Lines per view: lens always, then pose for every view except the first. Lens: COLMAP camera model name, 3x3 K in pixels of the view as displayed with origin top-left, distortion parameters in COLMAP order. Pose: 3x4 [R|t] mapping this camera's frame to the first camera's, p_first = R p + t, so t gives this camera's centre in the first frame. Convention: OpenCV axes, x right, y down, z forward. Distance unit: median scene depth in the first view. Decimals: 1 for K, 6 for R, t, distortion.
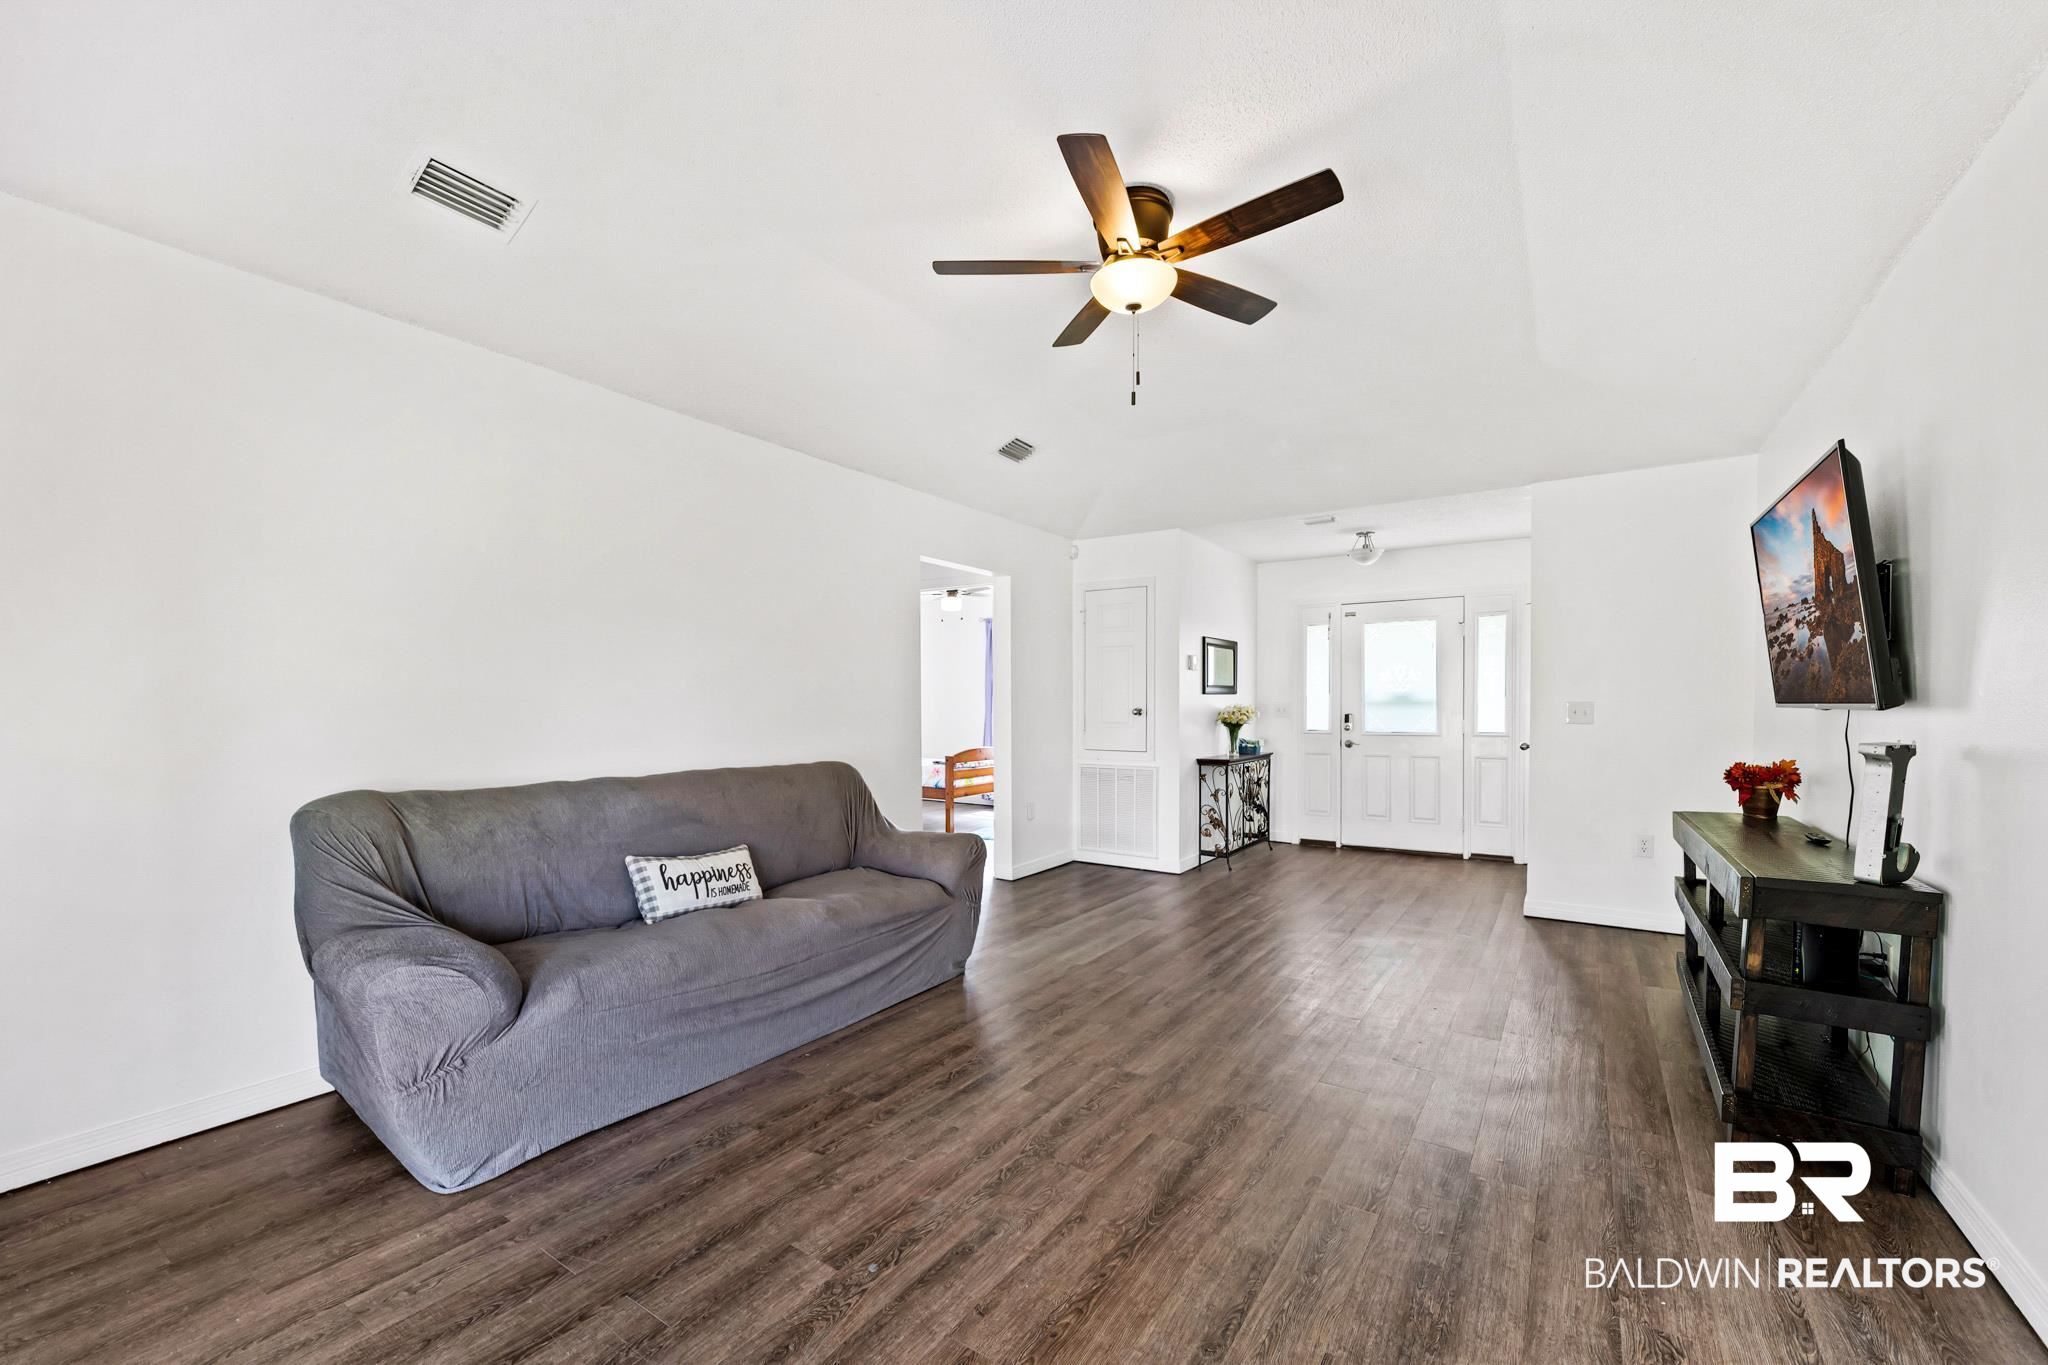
lens RADIAL K [[833.0, 0, 1022.5], [0, 833.0, 724.2], [0, 0, 1]] dist [-0.000843, -0.000069]
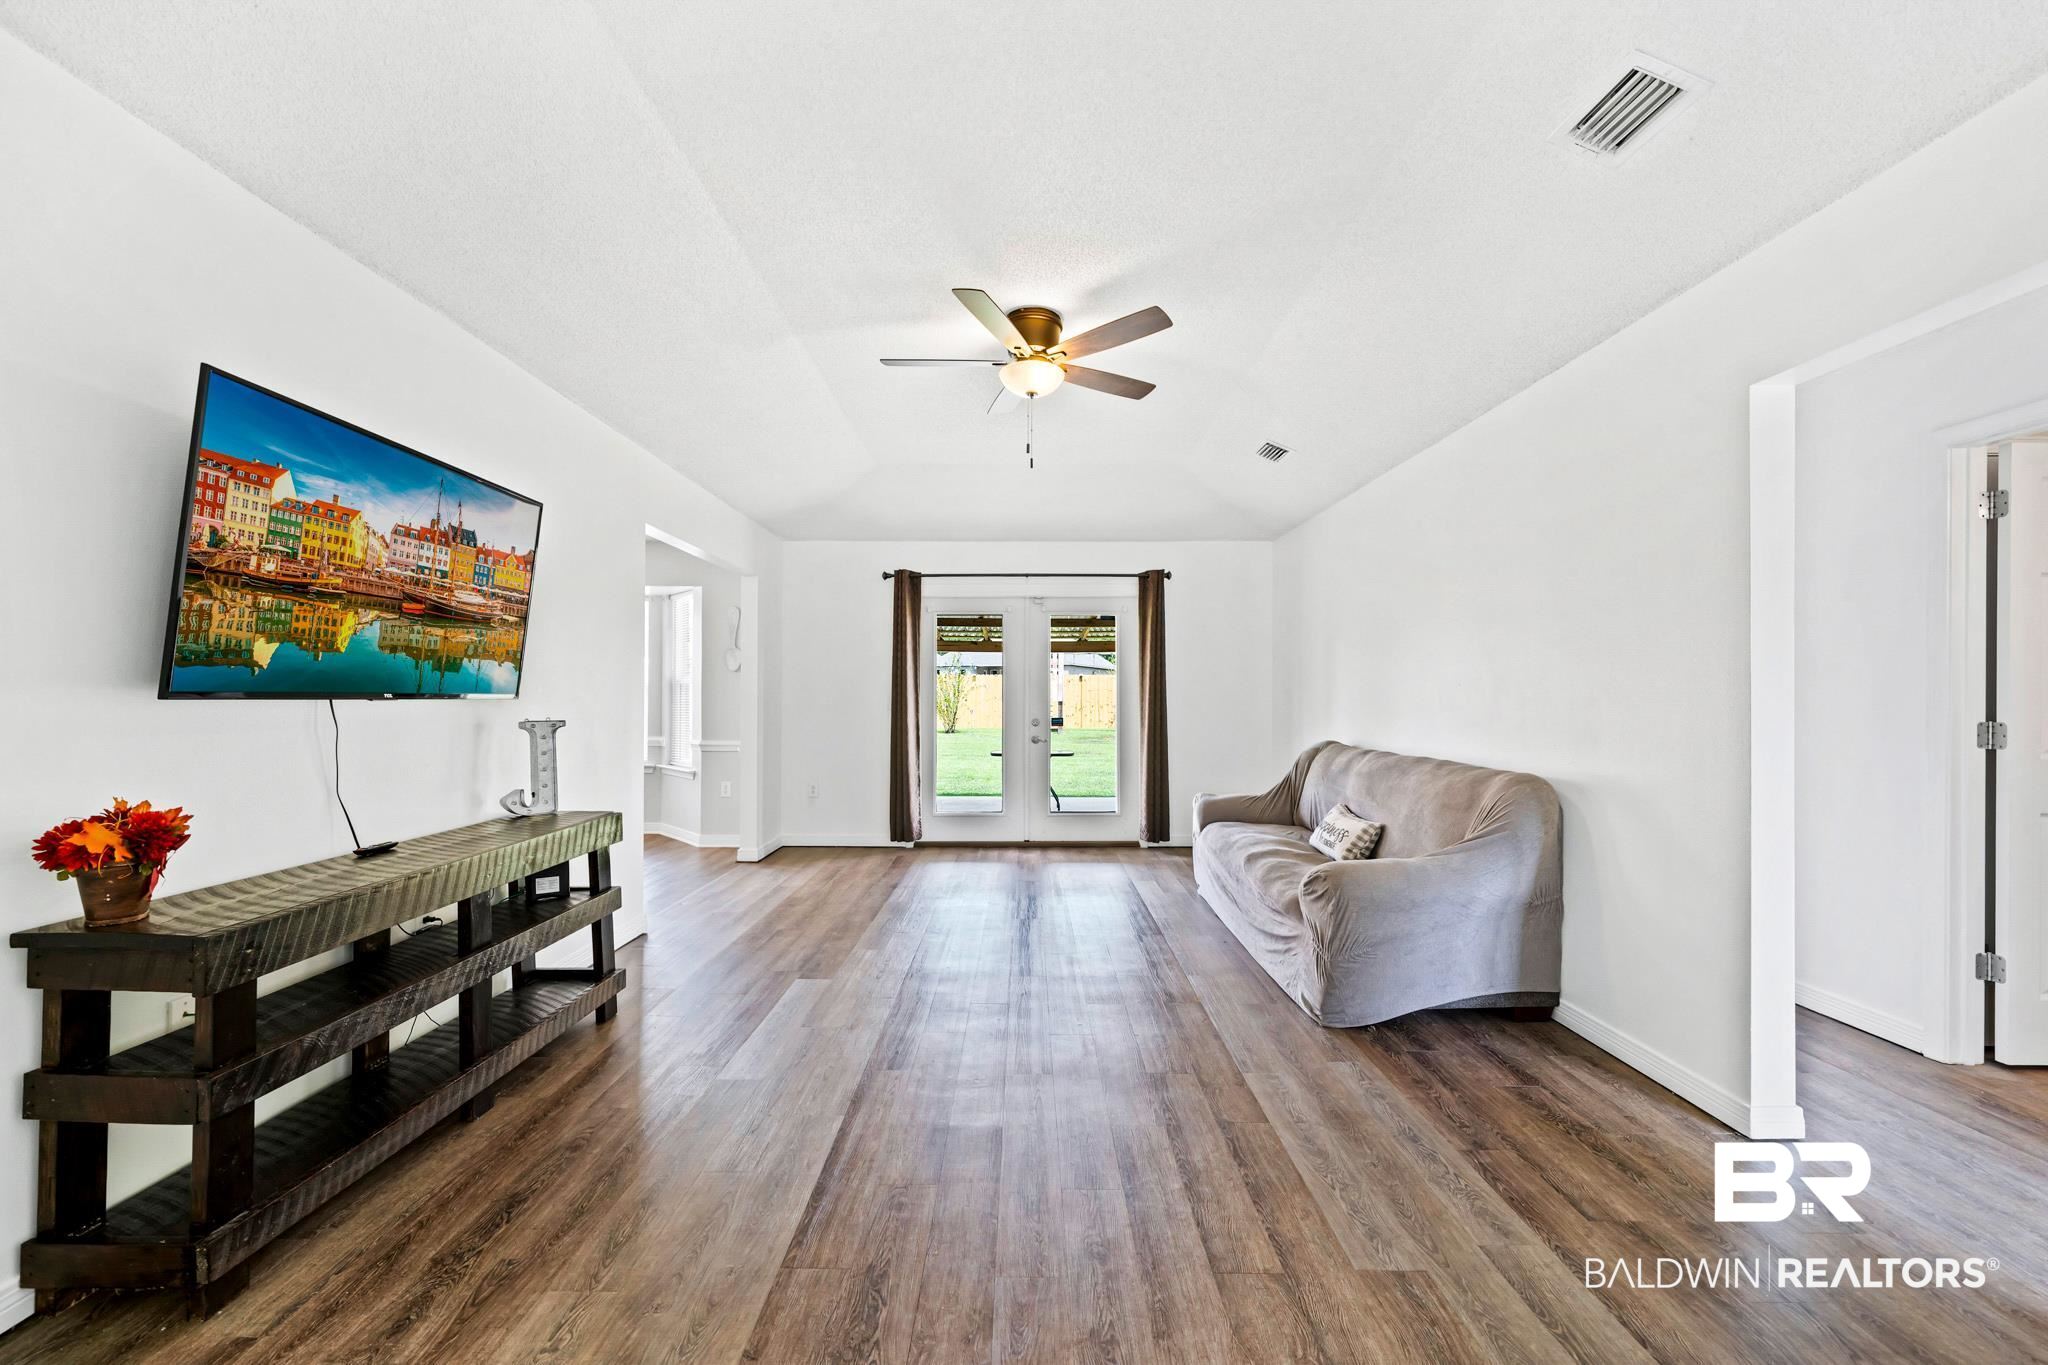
lens RADIAL K [[827.1, 0, 1016.3], [0, 827.1, 702.4], [0, 0, 1]] dist [-0.000167, -0.000023]
pose [[-0.827973, 0.004982, -0.560746, 0.721916], [-0.012736, 0.999536, 0.027686, -0.038409], [0.560624, 0.030065, -0.827525, 1.683548]]
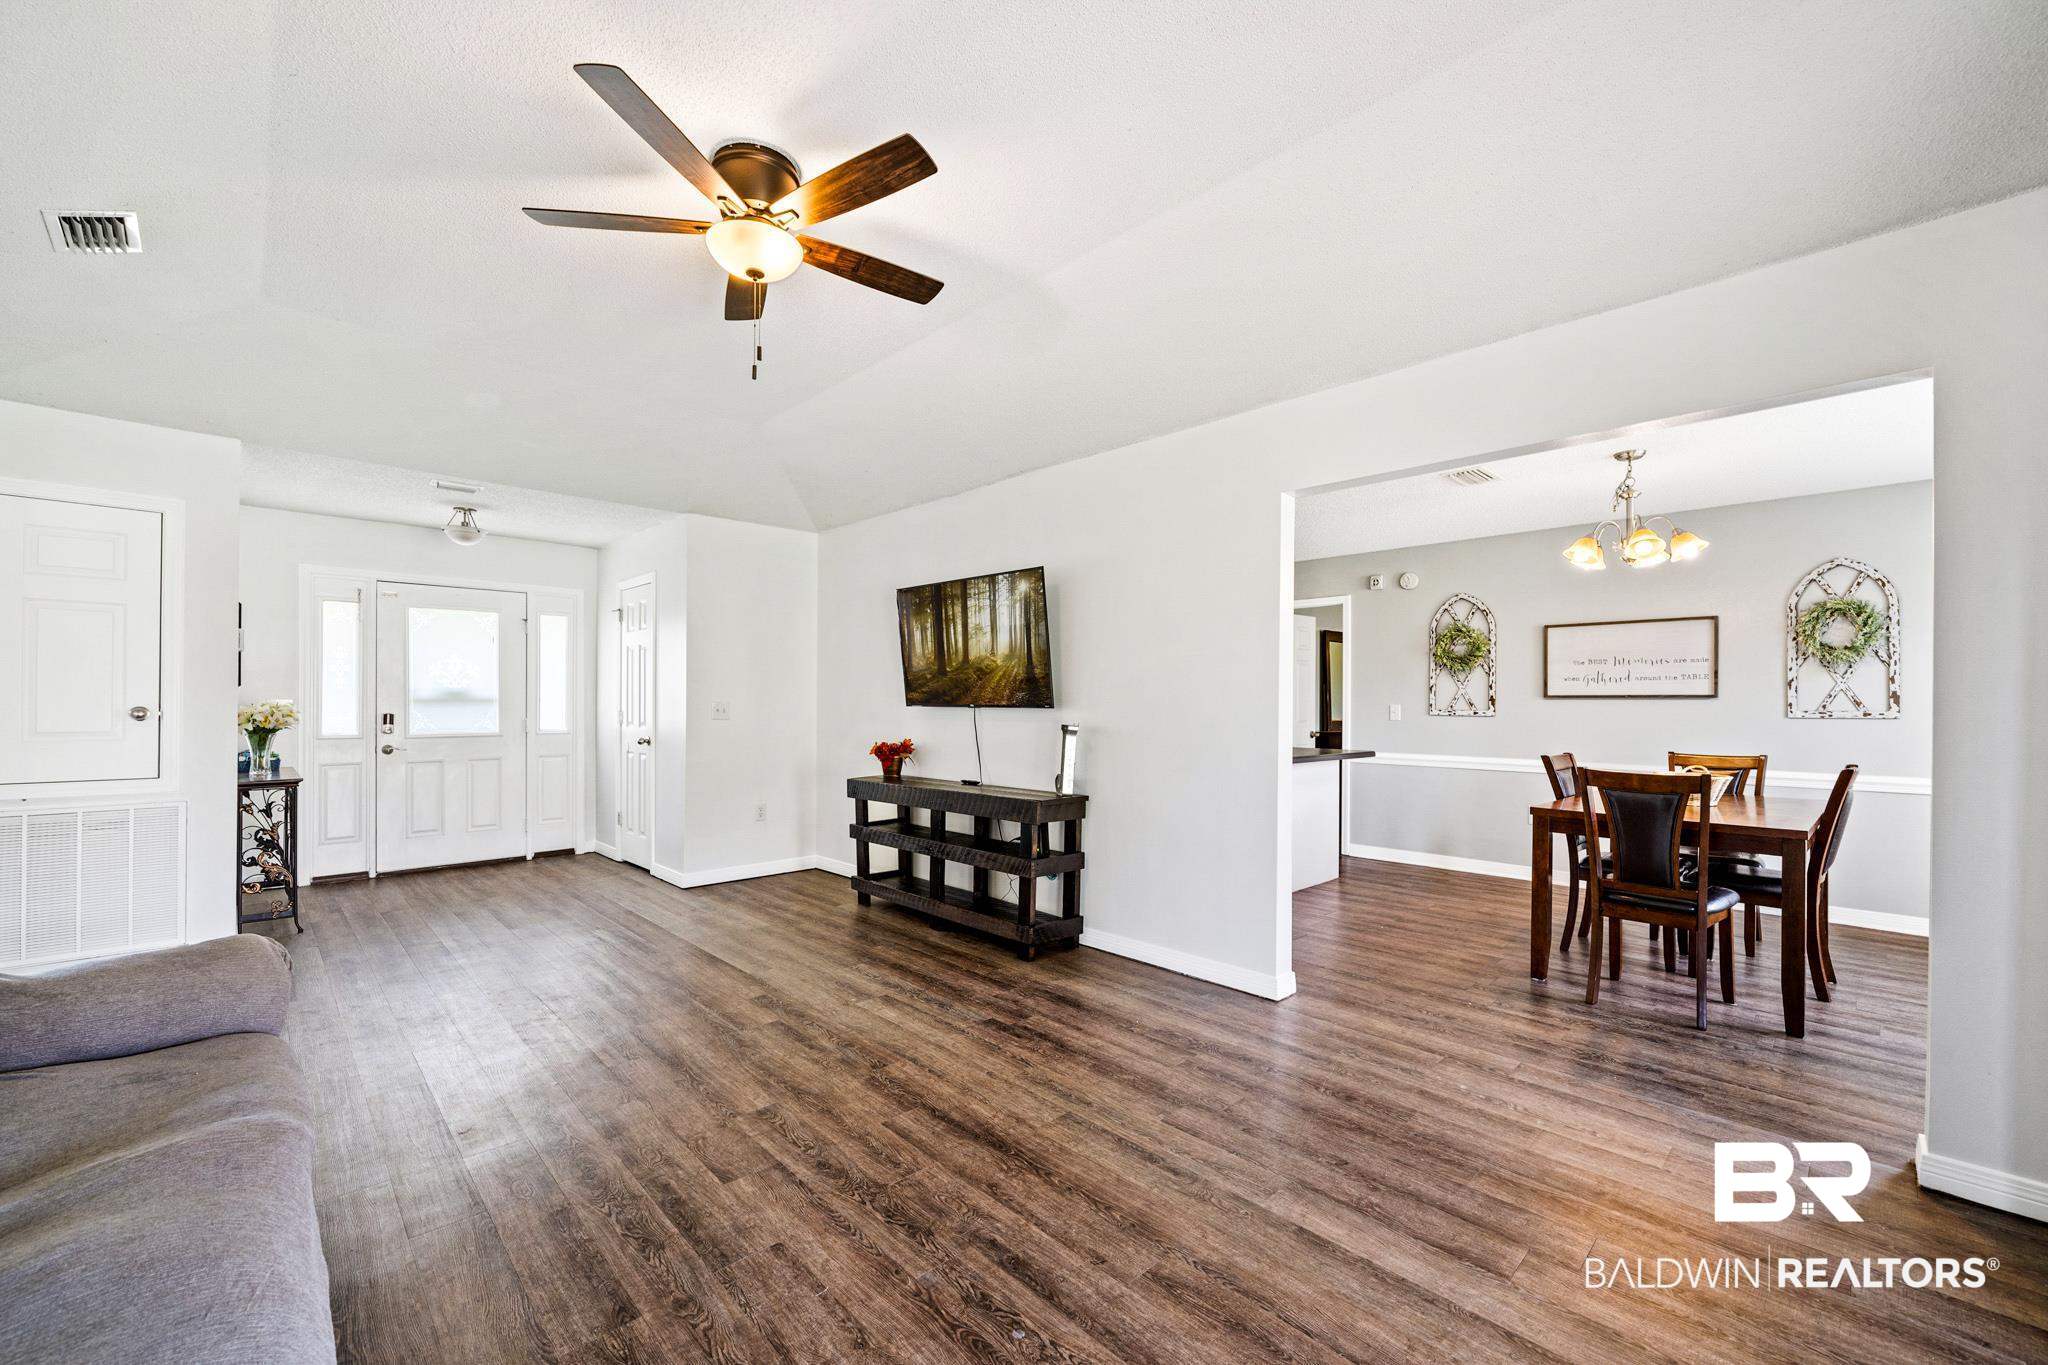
lens RADIAL K [[827.1, 0, 1016.3], [0, 827.1, 702.4], [0, 0, 1]] dist [-0.000167, -0.000023]
pose [[0.211121, 0.001779, 0.977458, -0.566059], [0.019586, 0.999790, -0.006050, -0.012272], [-0.977264, 0.020422, 0.211042, 0.430279]]
